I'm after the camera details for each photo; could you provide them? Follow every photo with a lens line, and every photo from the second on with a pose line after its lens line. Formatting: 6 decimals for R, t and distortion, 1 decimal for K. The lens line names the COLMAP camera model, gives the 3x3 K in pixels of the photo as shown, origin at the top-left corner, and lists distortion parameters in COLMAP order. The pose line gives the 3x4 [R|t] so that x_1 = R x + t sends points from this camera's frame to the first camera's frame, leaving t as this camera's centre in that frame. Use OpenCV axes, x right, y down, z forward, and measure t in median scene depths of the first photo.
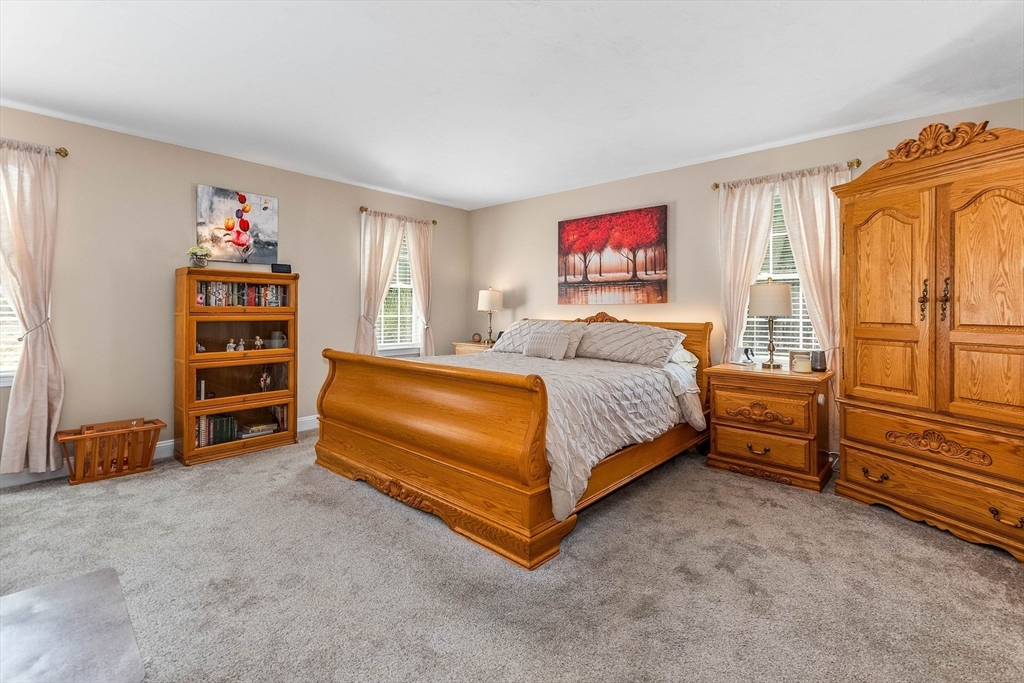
lens RADIAL K [[452.6, 0, 491.8], [0, 452.6, 305.1], [0, 0, 1]] dist [0.002393, -0.001411]
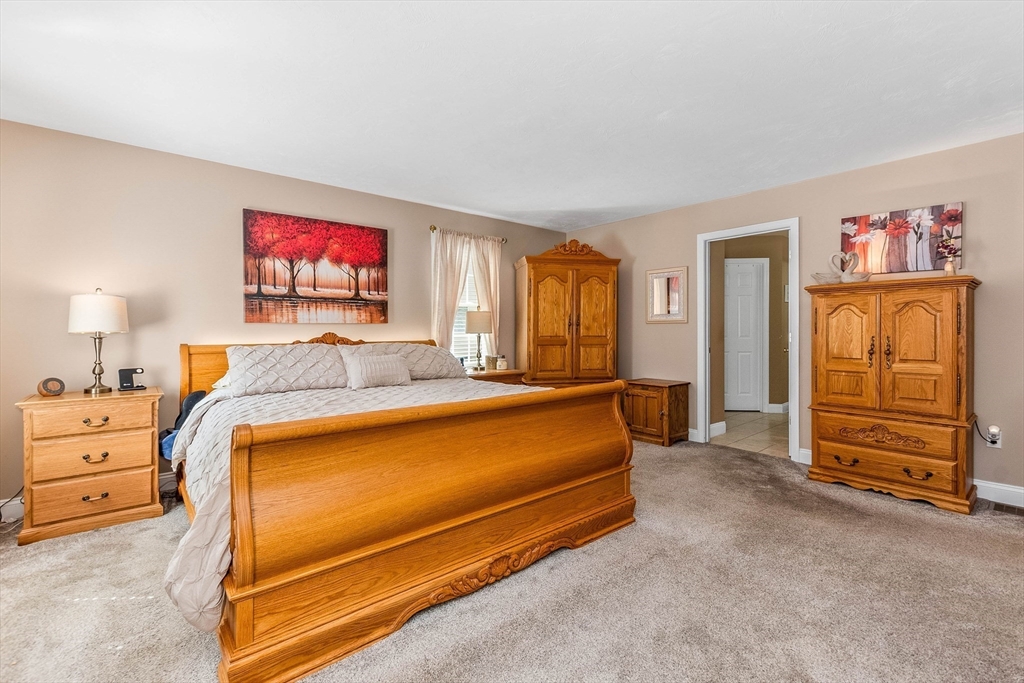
lens RADIAL K [[452.6, 0, 509.4], [0, 452.6, 337.3], [0, 0, 1]] dist [0.002393, -0.001411]
pose [[0.123625, -0.023492, 0.992051, -0.597550], [-0.009626, 0.999644, 0.024872, -0.000428], [-0.992282, -0.012625, 0.123355, 0.554687]]
